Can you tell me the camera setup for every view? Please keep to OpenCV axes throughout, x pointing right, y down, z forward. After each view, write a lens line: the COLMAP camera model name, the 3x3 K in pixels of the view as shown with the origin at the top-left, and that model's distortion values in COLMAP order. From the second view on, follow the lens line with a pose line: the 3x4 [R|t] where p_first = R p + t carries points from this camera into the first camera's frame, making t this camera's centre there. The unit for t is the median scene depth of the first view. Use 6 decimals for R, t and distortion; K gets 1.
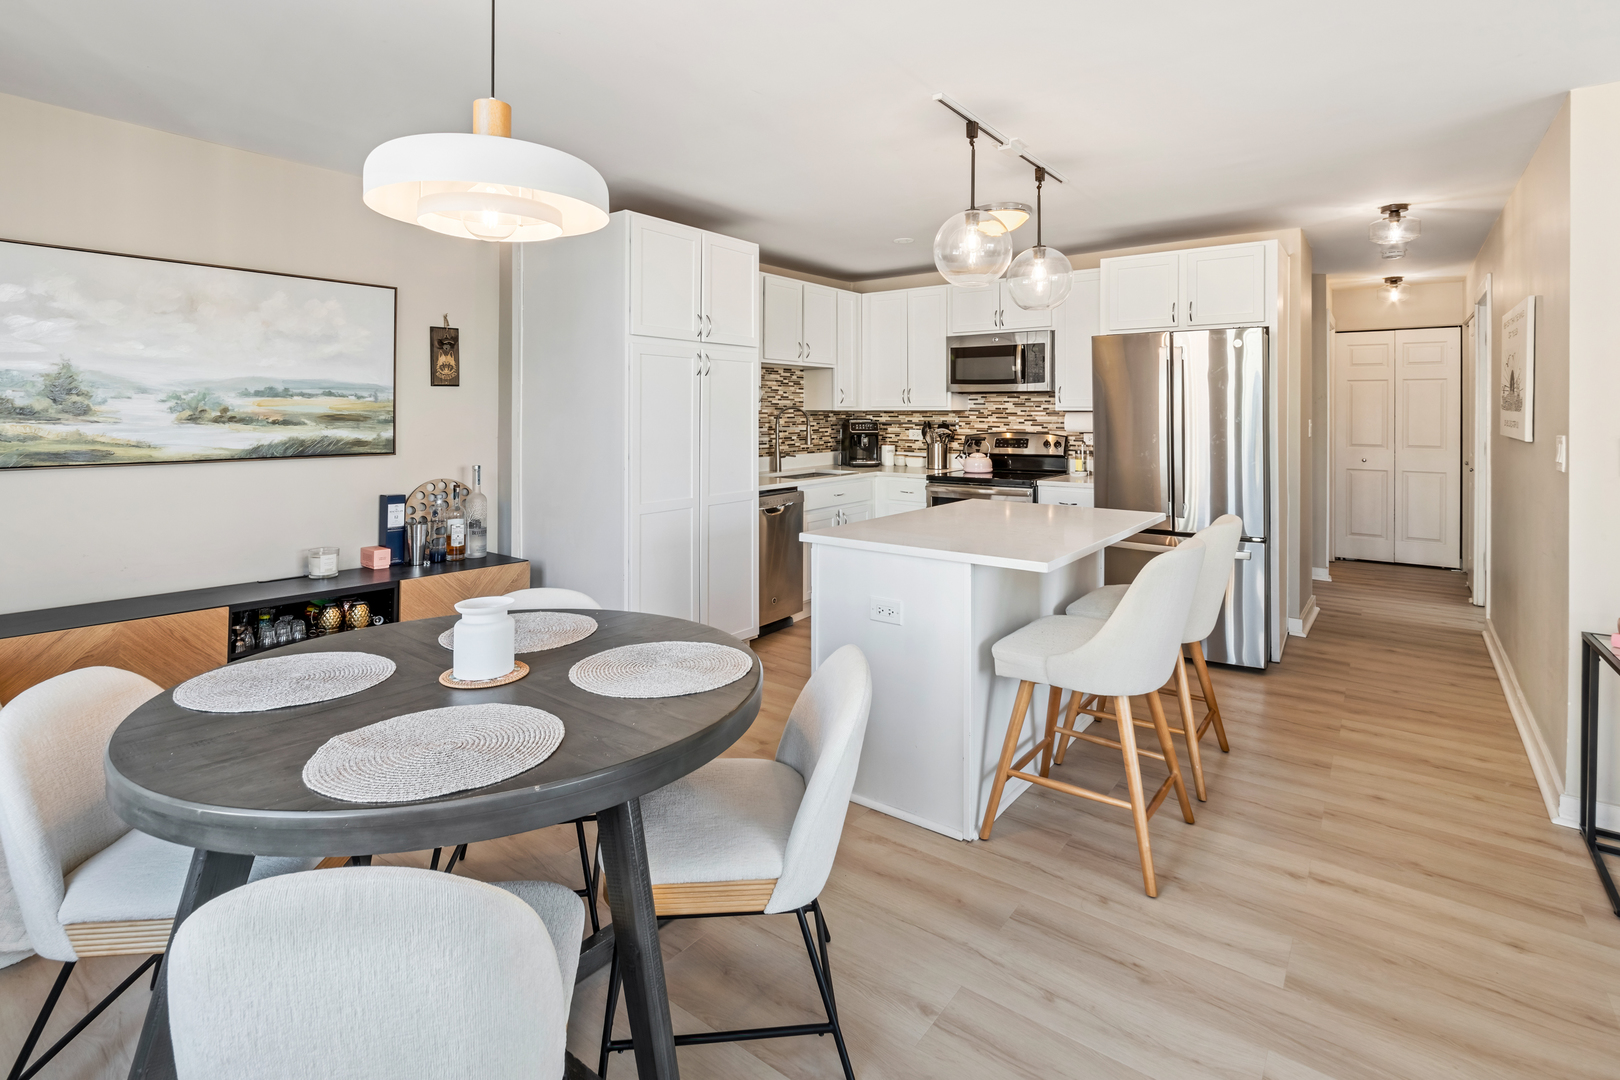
lens RADIAL K [[762.4, 0, 805.3], [0, 762.4, 413.2], [0, 0, 1]] dist [-0.005929, -0.001638]
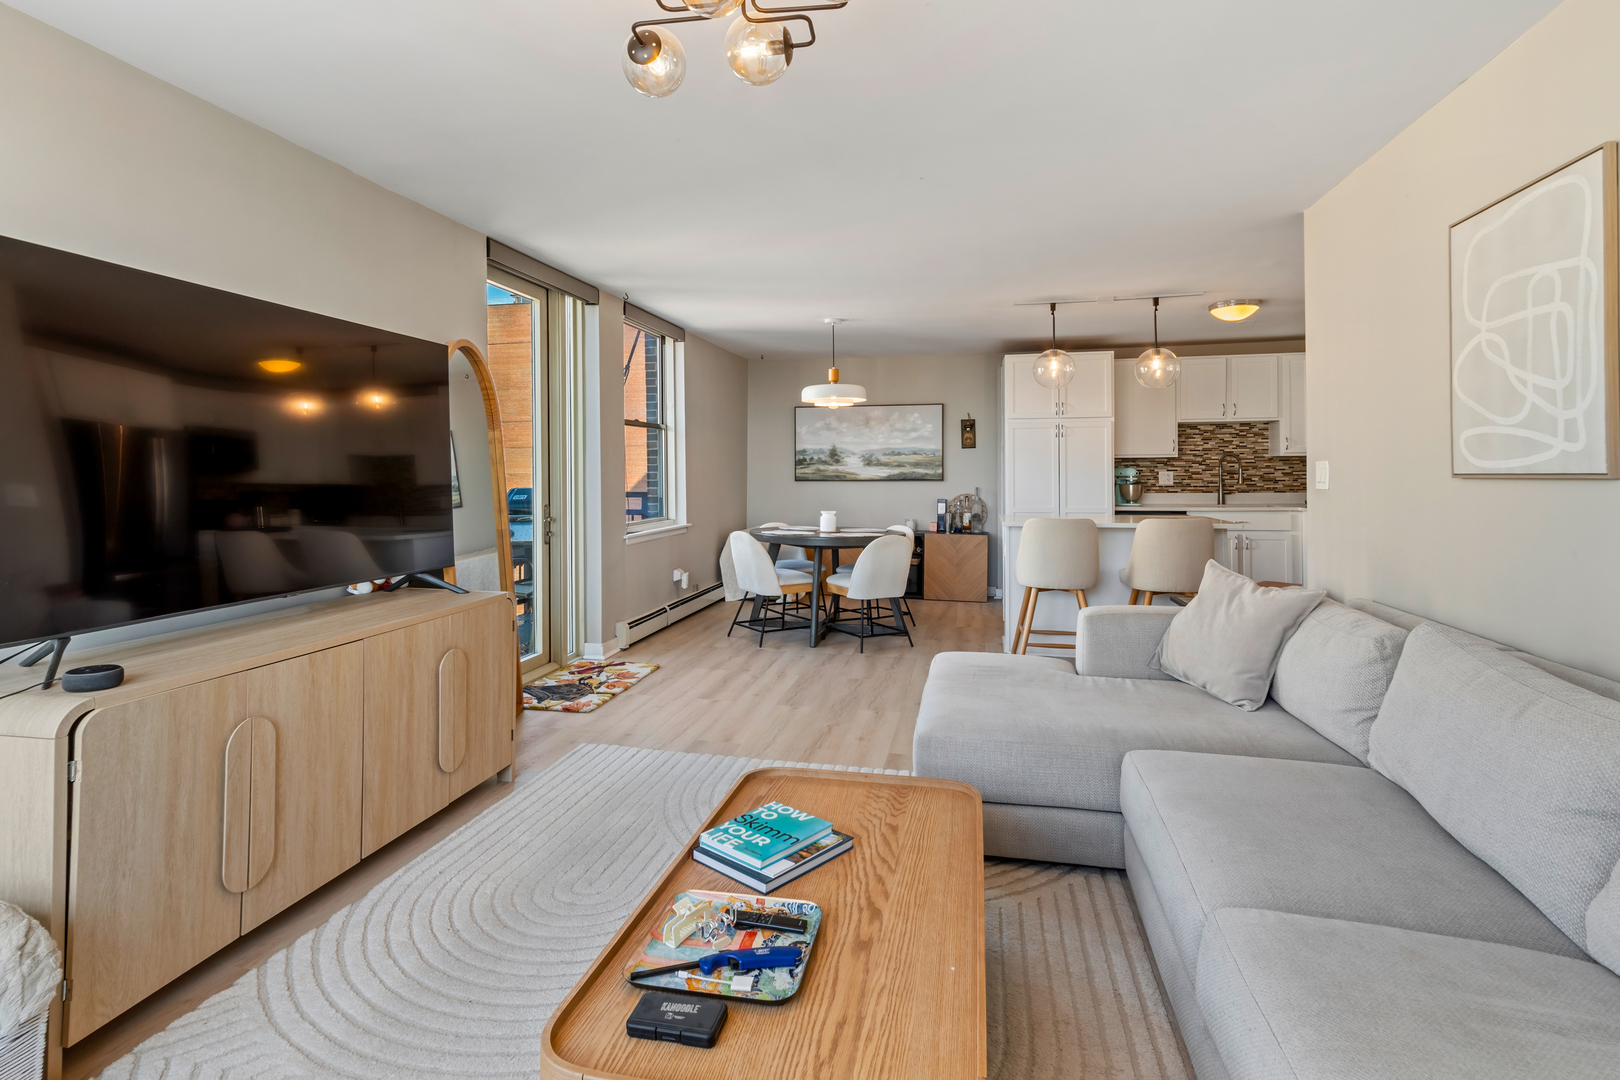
lens RADIAL K [[803.0, 0, 806.8], [0, 803.0, 469.7], [0, 0, 1]] dist [0.017077, -0.002396]
pose [[0.432474, -0.006863, -0.901620, 1.007646], [0.003595, 0.999976, -0.005887, 0.026164], [0.901639, -0.000695, 0.432488, -0.252517]]
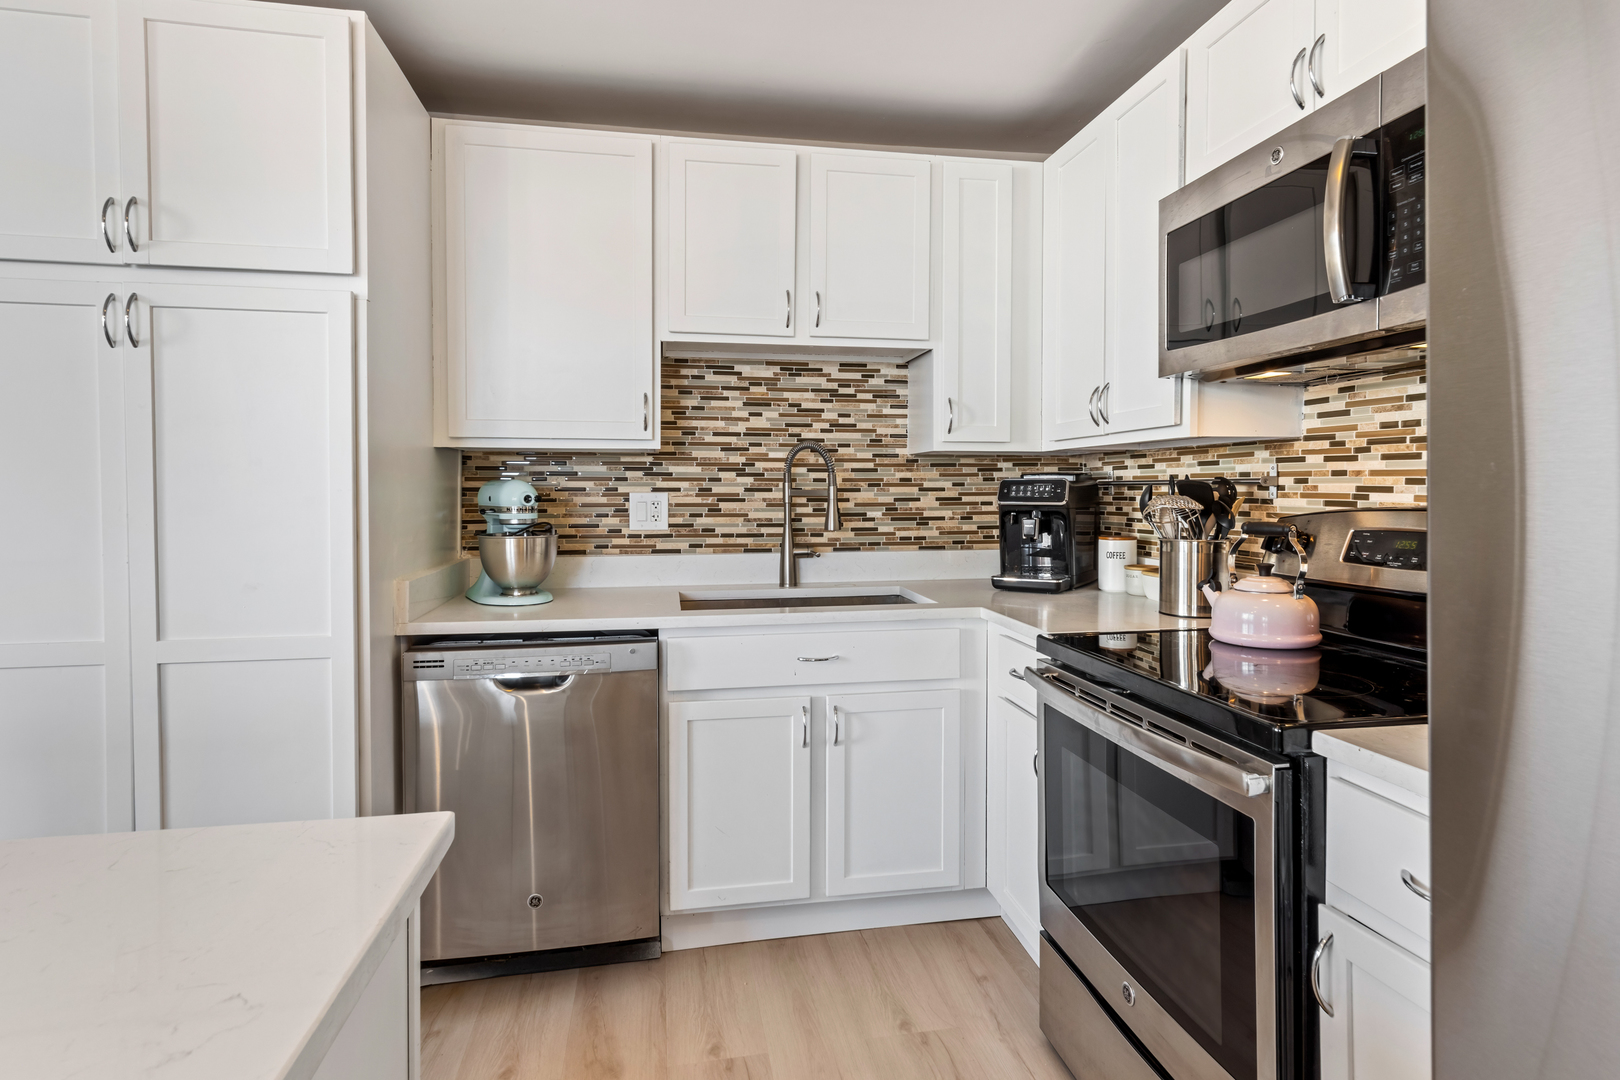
lens RADIAL K [[838.7, 0, 805.9], [0, 838.7, 508.0], [0, 0, 1]] dist [0.007383, -0.000703]
pose [[0.740315, 0.014060, -0.672113, 0.349306], [-0.001218, 0.999808, 0.019574, 0.021980], [0.672259, -0.013672, 0.740190, 0.716897]]
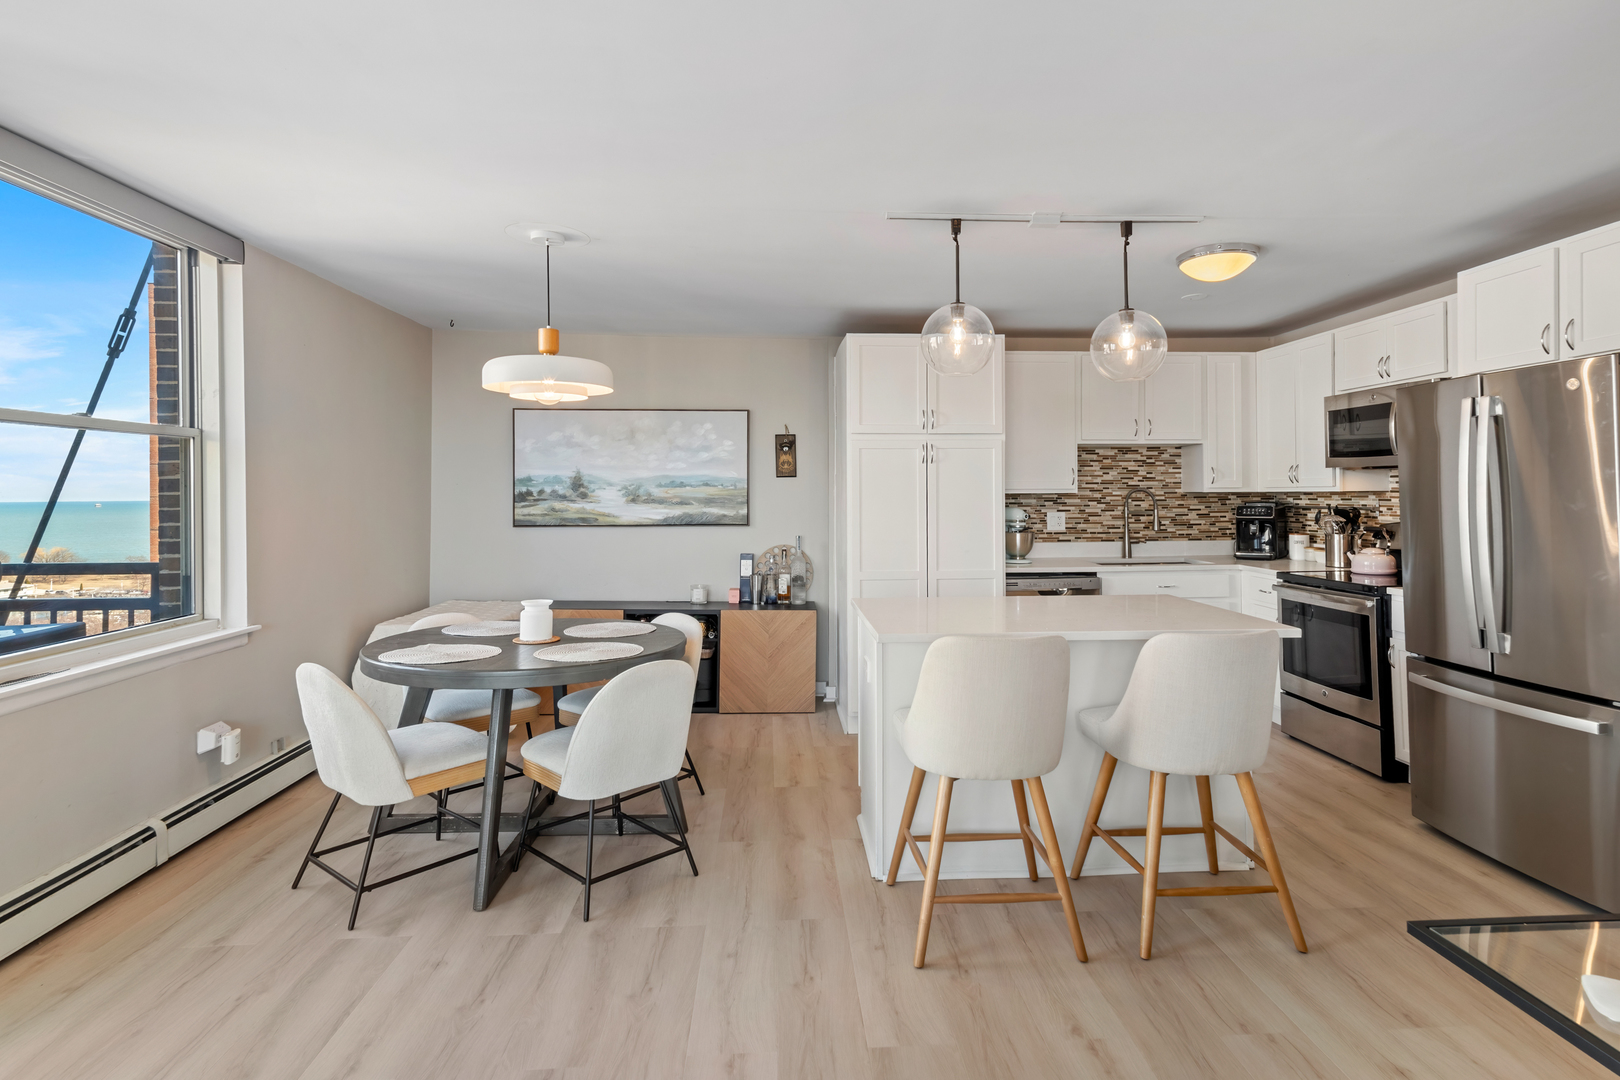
lens RADIAL K [[803.0, 0, 830.7], [0, 803.0, 484.7], [0, 0, 1]] dist [0.017077, -0.002396]
pose [[0.667196, -0.012181, -0.744783, 0.518602], [0.003520, 0.999907, -0.013200, -0.001936], [0.744874, 0.006185, 0.667177, 0.074996]]
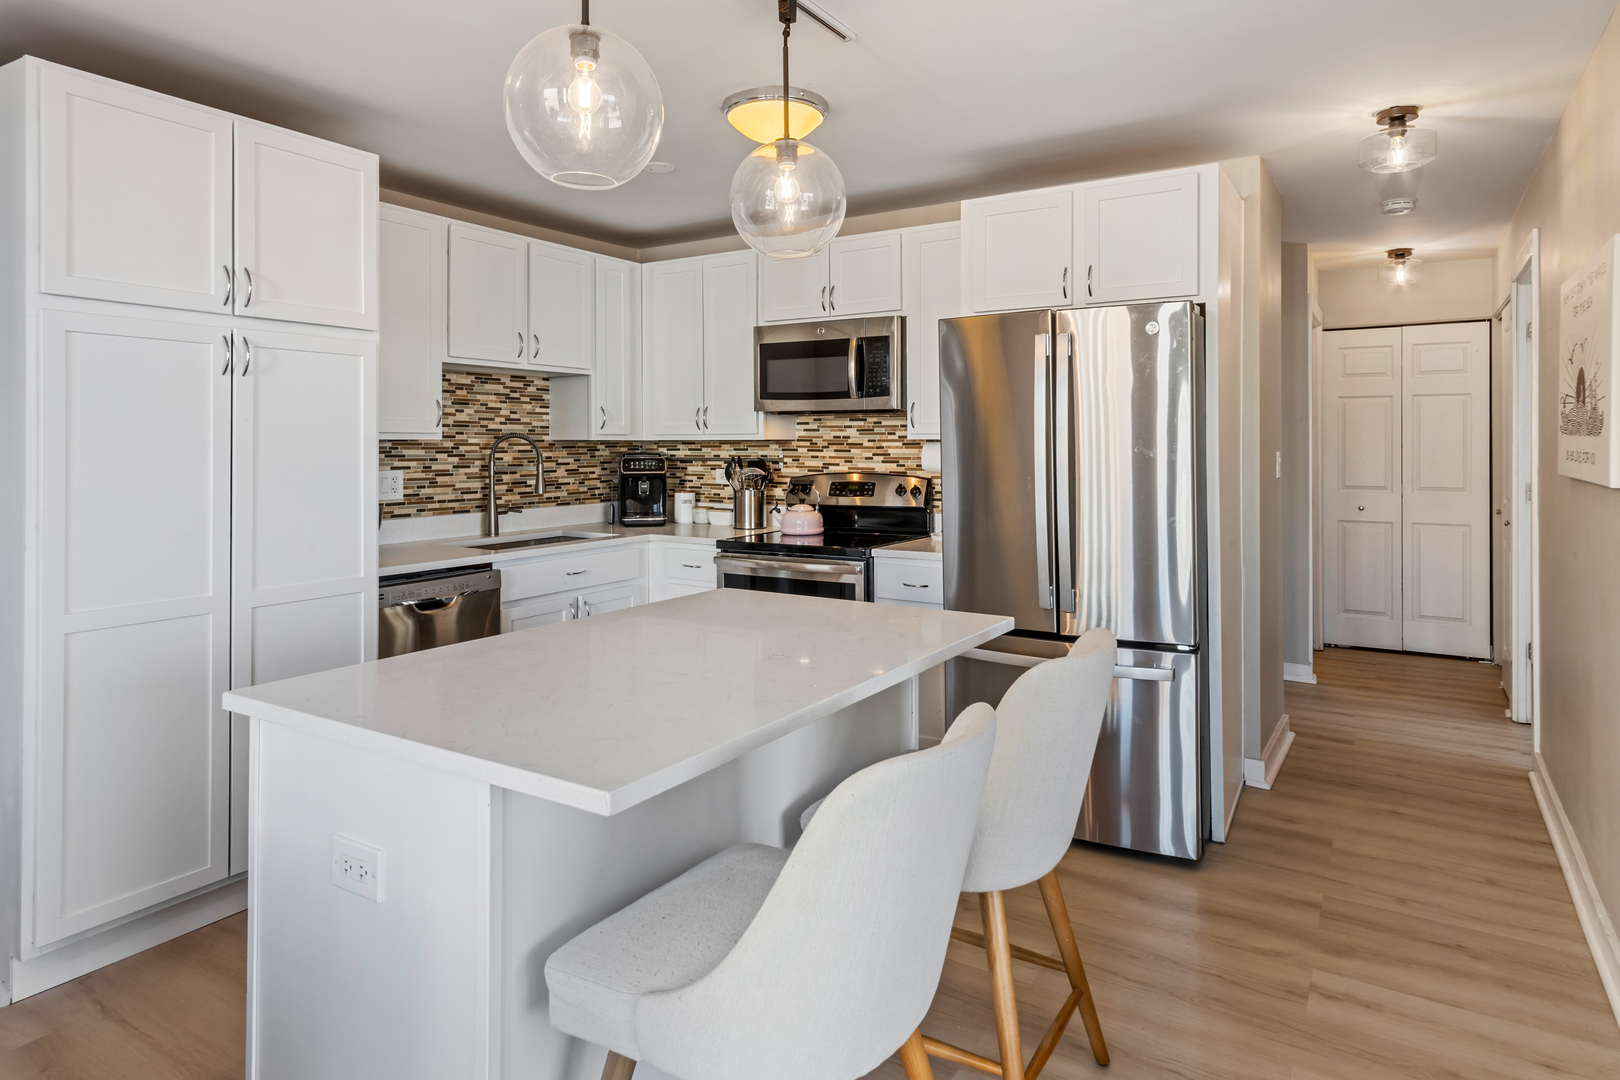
lens RADIAL K [[942.8, 0, 807.5], [0, 942.8, 444.9], [0, 0, 1]] dist [0.021125, -0.002007]
pose [[0.995352, -0.002103, 0.096284, 0.170259], [0.002335, 0.999995, -0.002293, 0.003114], [-0.096278, 0.002507, 0.995351, 0.208840]]
